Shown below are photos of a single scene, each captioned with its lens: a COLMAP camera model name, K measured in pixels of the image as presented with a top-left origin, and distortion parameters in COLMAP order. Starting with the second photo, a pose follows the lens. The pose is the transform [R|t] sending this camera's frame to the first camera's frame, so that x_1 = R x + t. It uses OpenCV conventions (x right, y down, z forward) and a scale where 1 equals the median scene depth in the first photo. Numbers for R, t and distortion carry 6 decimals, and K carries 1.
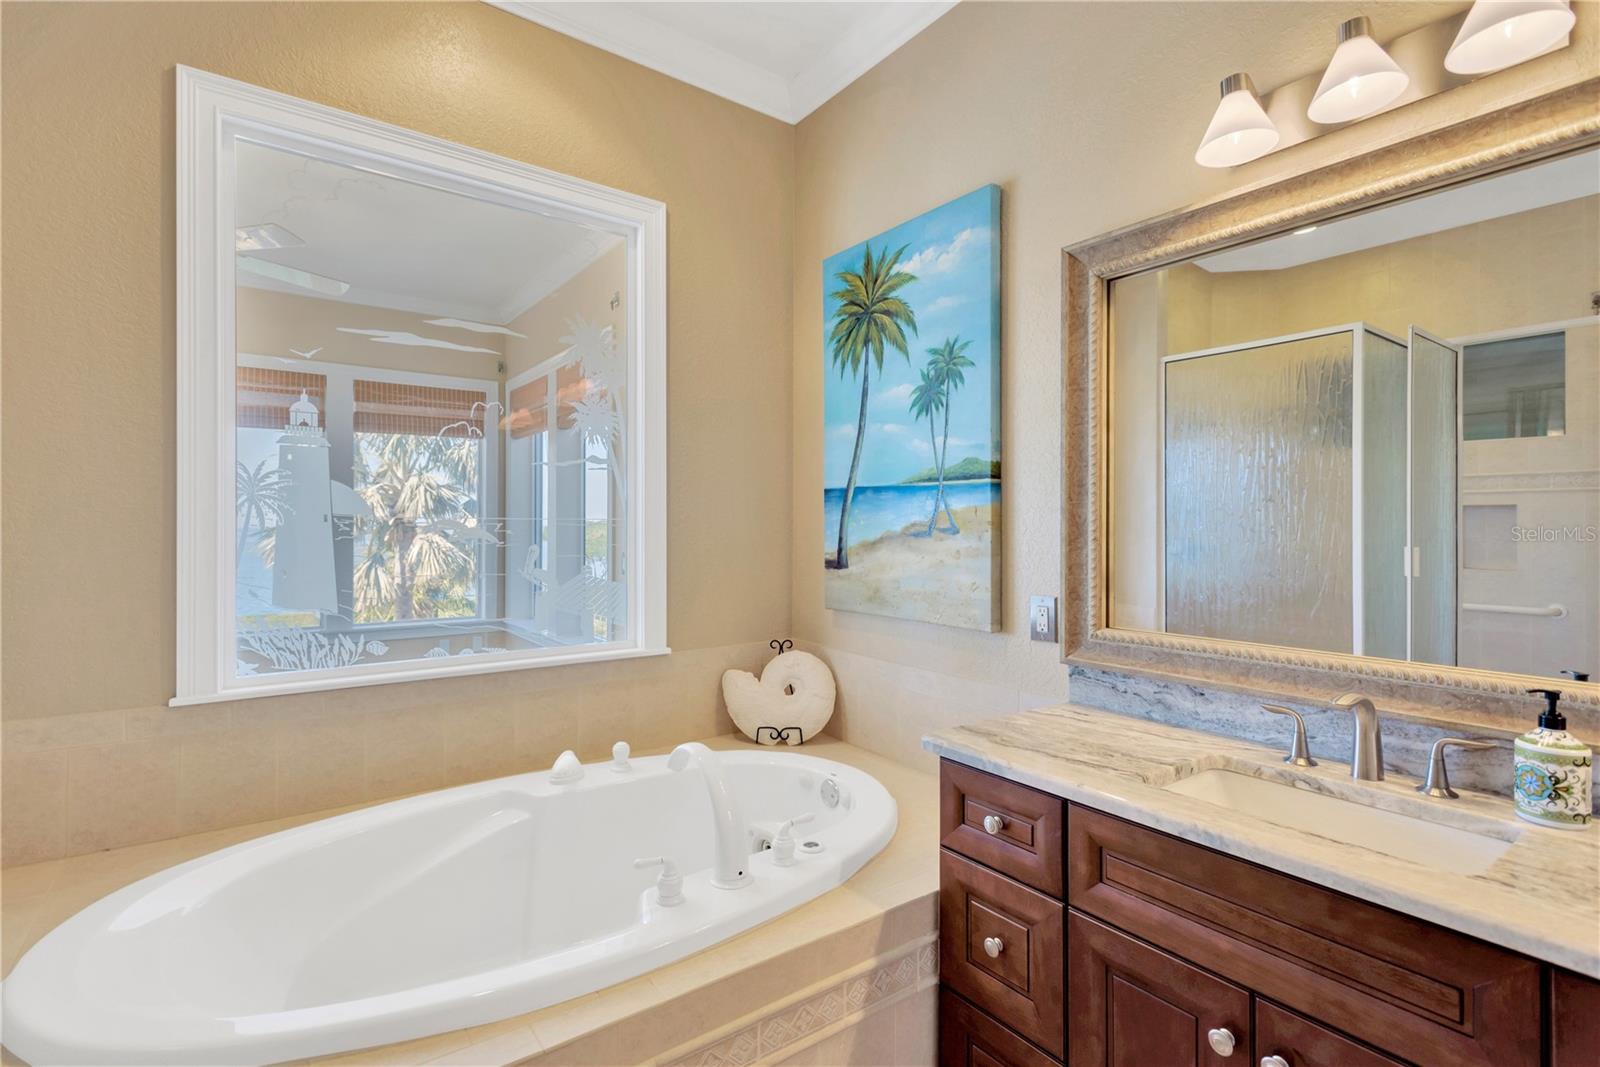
lens RADIAL K [[751.7, 0, 789.5], [0, 751.7, 527.4], [0, 0, 1]] dist [0.013723, -0.004963]
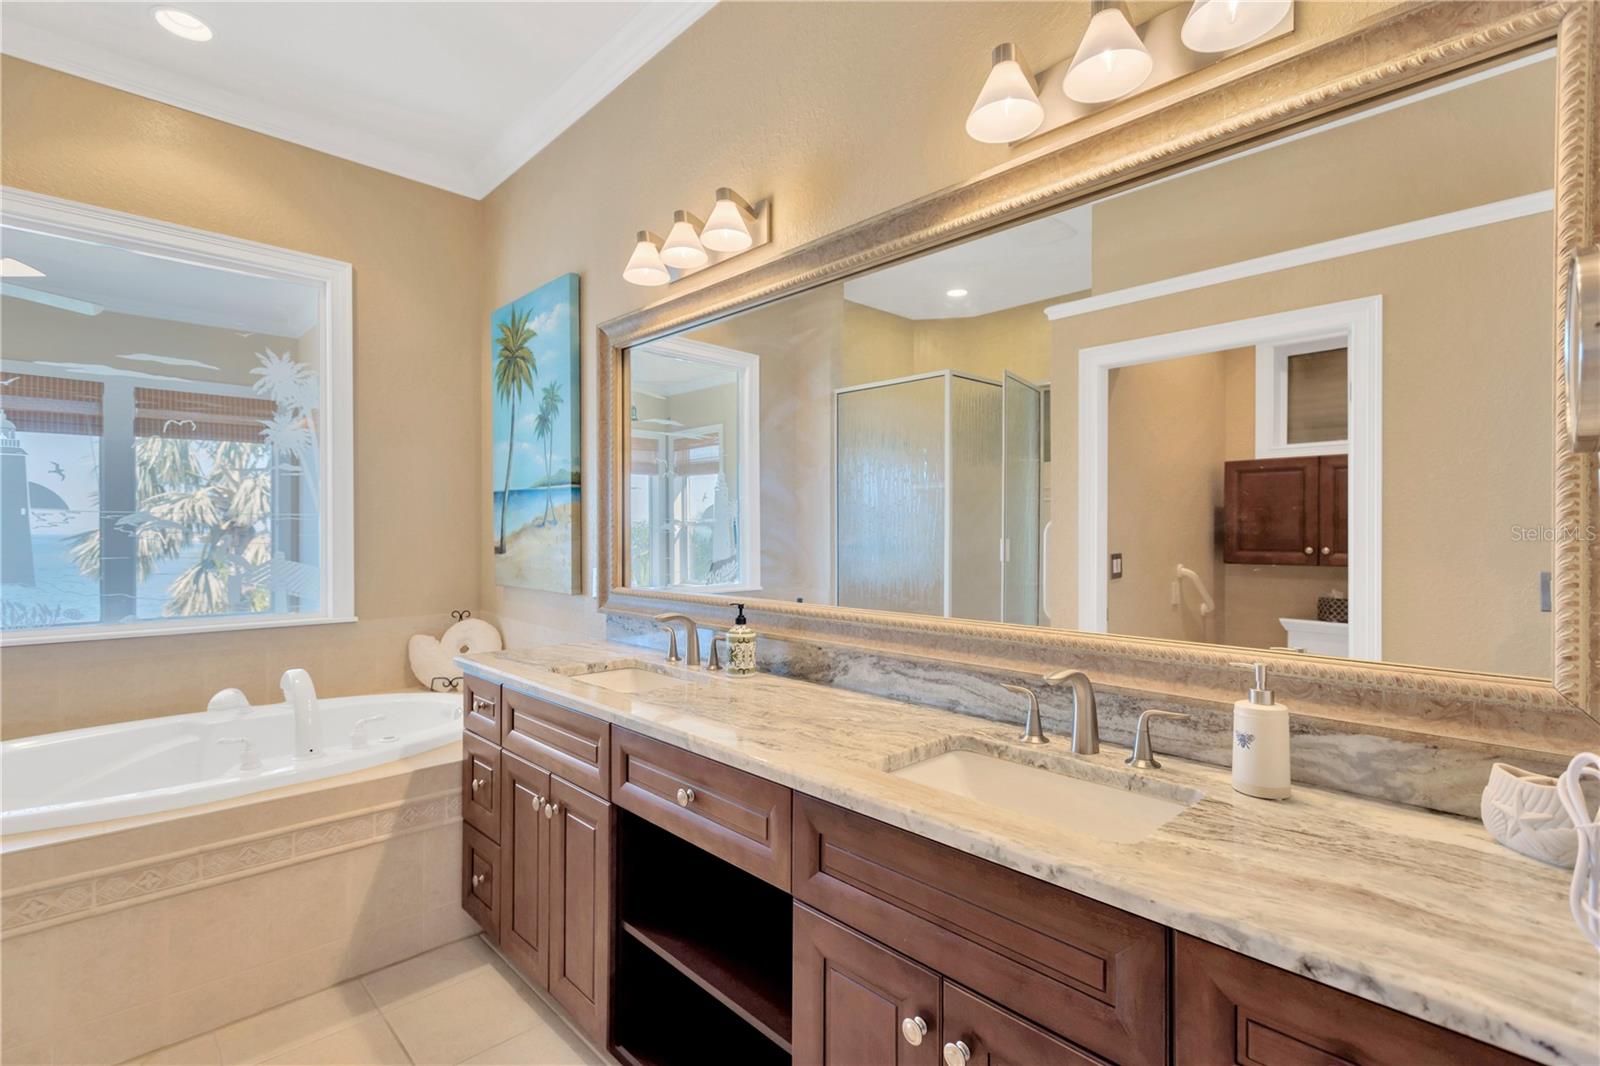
lens RADIAL K [[751.7, 0, 809.0], [0, 751.7, 536.6], [0, 0, 1]] dist [0.013723, -0.004963]
pose [[0.990125, -0.004266, 0.140120, 0.439402], [0.003575, 0.999980, 0.005185, 0.022536], [-0.140140, -0.004633, 0.990121, -0.381260]]
